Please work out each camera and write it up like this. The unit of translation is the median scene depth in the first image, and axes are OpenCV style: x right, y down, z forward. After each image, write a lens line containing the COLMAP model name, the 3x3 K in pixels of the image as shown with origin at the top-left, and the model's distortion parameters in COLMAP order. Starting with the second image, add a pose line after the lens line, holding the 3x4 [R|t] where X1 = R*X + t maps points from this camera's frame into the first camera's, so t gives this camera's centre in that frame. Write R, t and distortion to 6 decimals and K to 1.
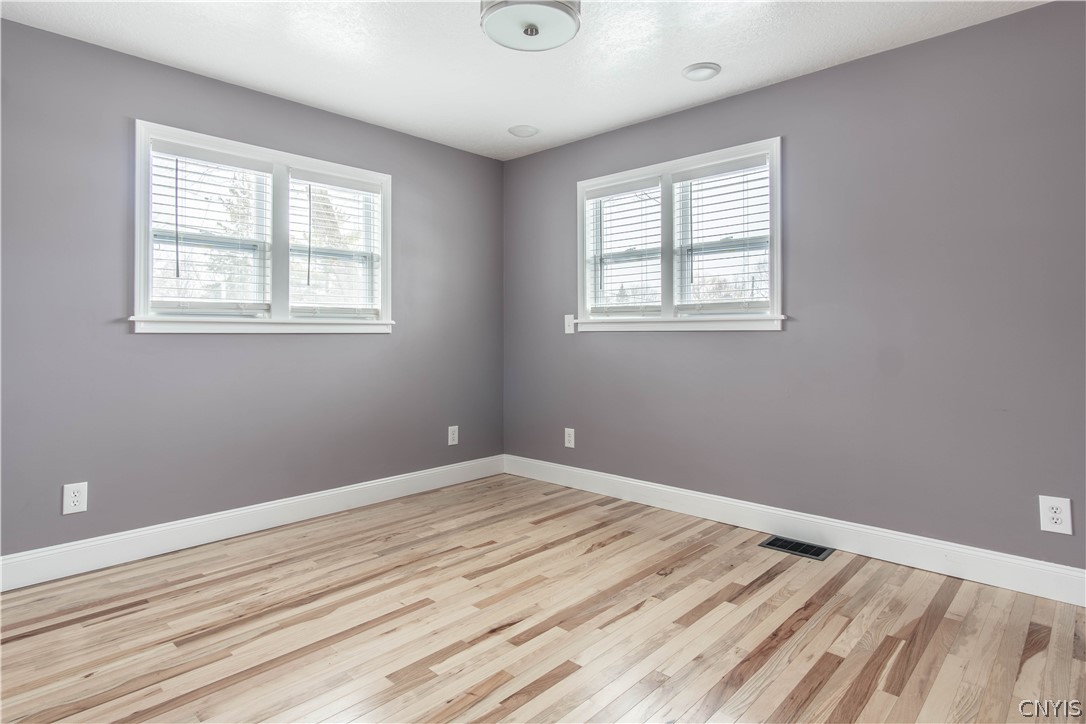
lens RADIAL K [[614.2, 0, 544.1], [0, 614.2, 325.3], [0, 0, 1]] dist [0.001619, 0.000246]
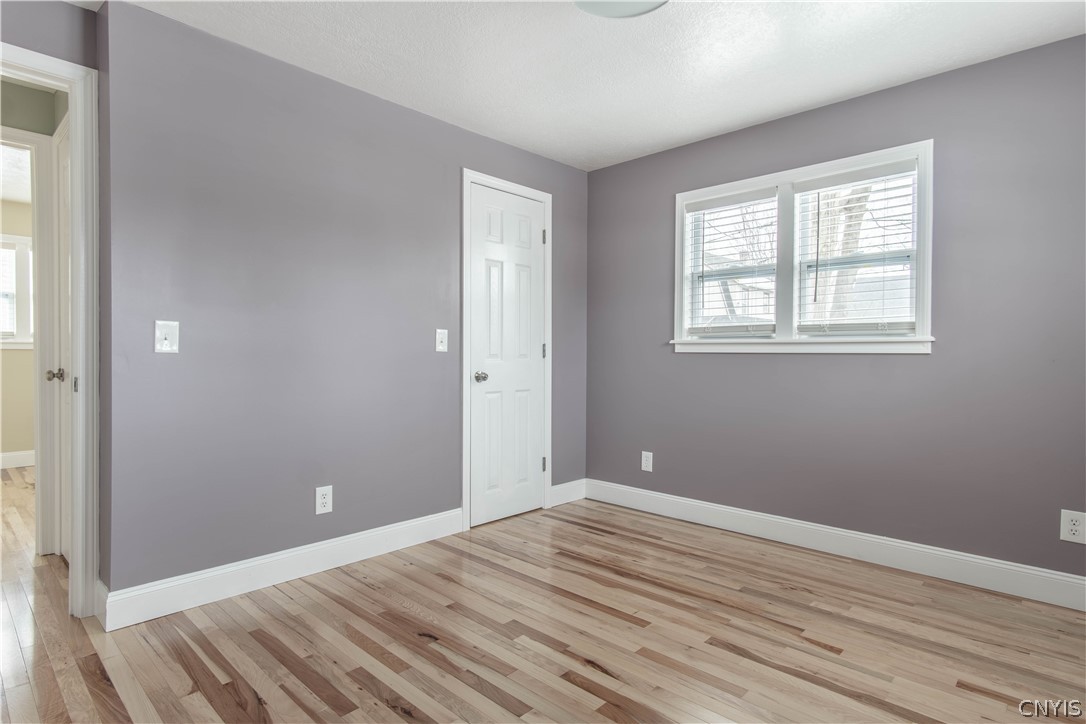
lens RADIAL K [[595.4, 0, 547.6], [0, 595.4, 362.5], [0, 0, 1]] dist [0.004739, 0.001142]
pose [[-0.039702, 0.017861, -0.999052, 0.628534], [0.010204, 0.999795, 0.017468, 0.008430], [0.999159, -0.009500, -0.039876, 0.725895]]
